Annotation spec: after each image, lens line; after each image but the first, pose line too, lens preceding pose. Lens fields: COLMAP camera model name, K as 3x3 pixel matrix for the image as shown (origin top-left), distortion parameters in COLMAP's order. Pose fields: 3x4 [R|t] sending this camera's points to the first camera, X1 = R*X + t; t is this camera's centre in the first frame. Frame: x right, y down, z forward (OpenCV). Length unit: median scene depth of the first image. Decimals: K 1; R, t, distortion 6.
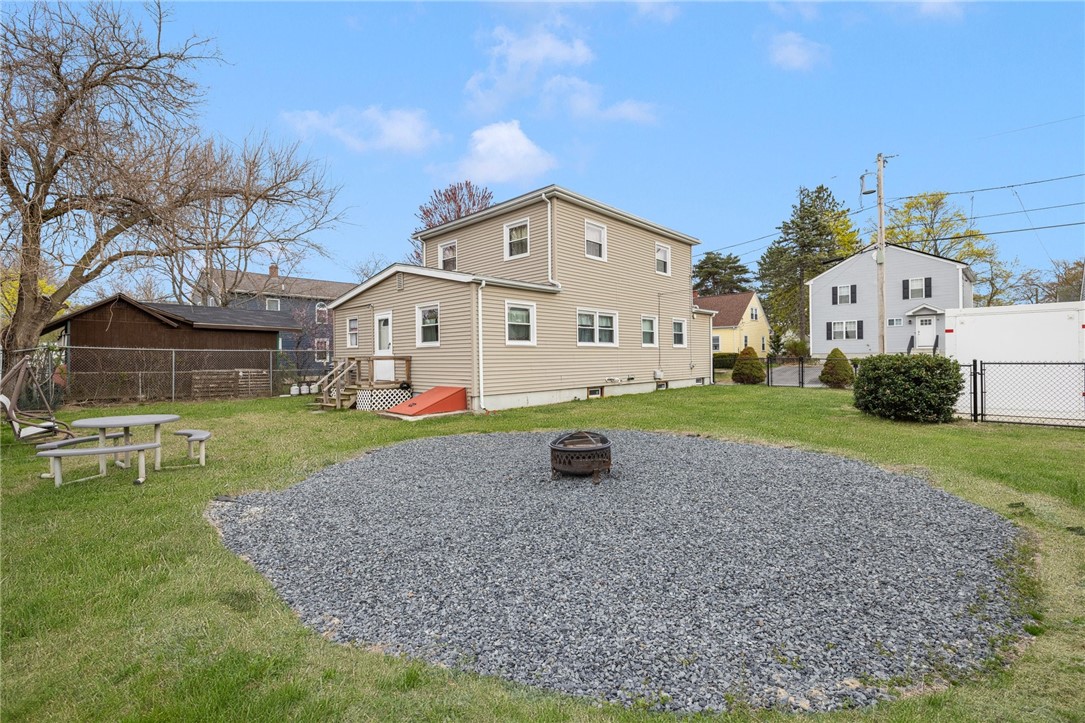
lens RADIAL K [[476.0, 0, 539.3], [0, 476.0, 365.0], [0, 0, 1]] dist [-0.013531, 0.000138]
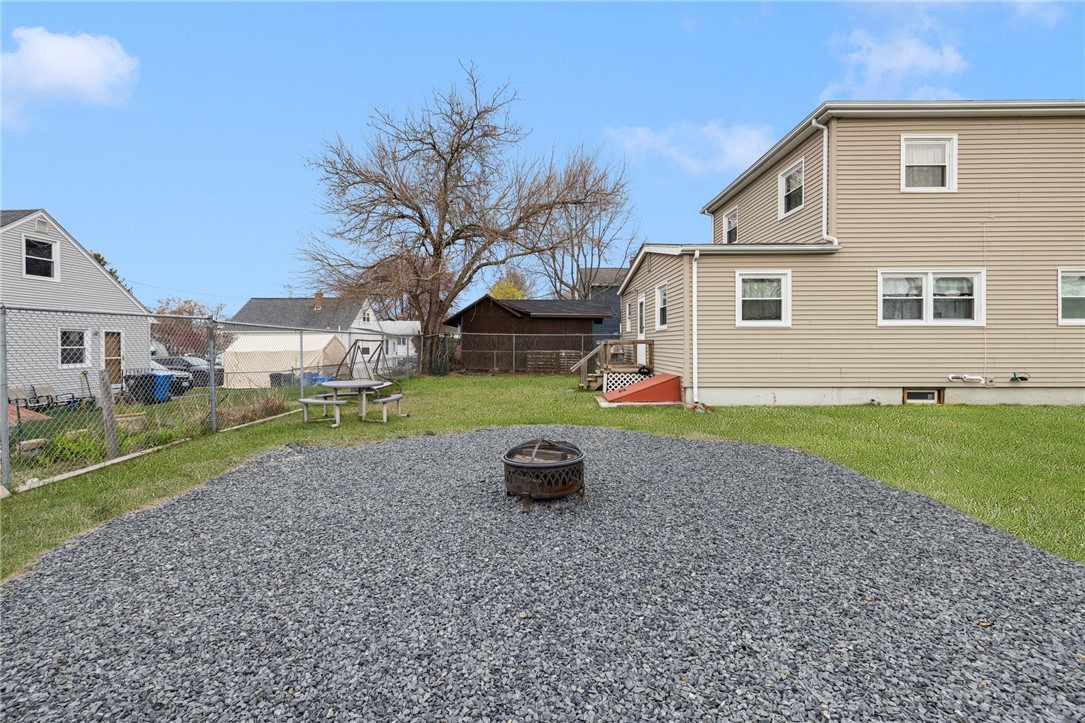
lens RADIAL K [[463.9, 0, 541.6], [0, 463.9, 352.3], [0, 0, 1]] dist [-0.000802, 0.000118]
pose [[0.680846, 0.021834, -0.732101, 0.251923], [-0.015338, 0.999761, 0.015552, -0.004957], [0.732266, 0.000641, 0.681019, 0.200297]]
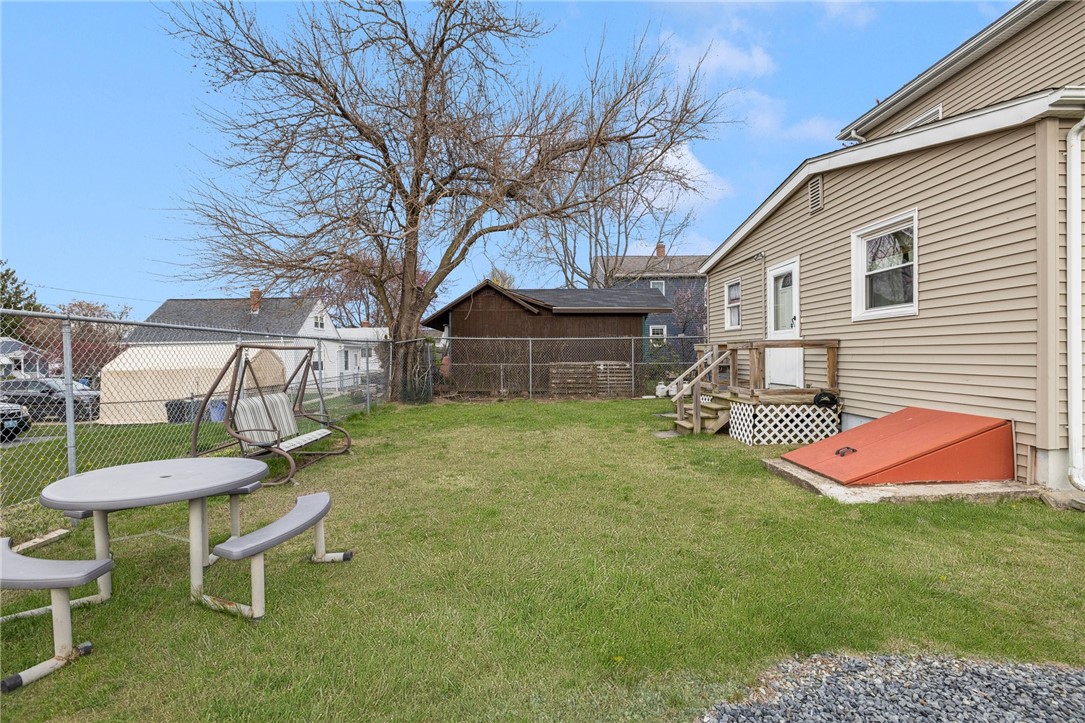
lens RADIAL K [[500.8, 0, 542.5], [0, 500.8, 361.5], [0, 0, 1]] dist [-0.001648, -0.000349]
pose [[0.708476, 0.008814, -0.705680, -0.118773], [-0.000382, 0.999927, 0.012106, -0.001677], [0.705735, -0.008307, 0.708428, 0.405705]]
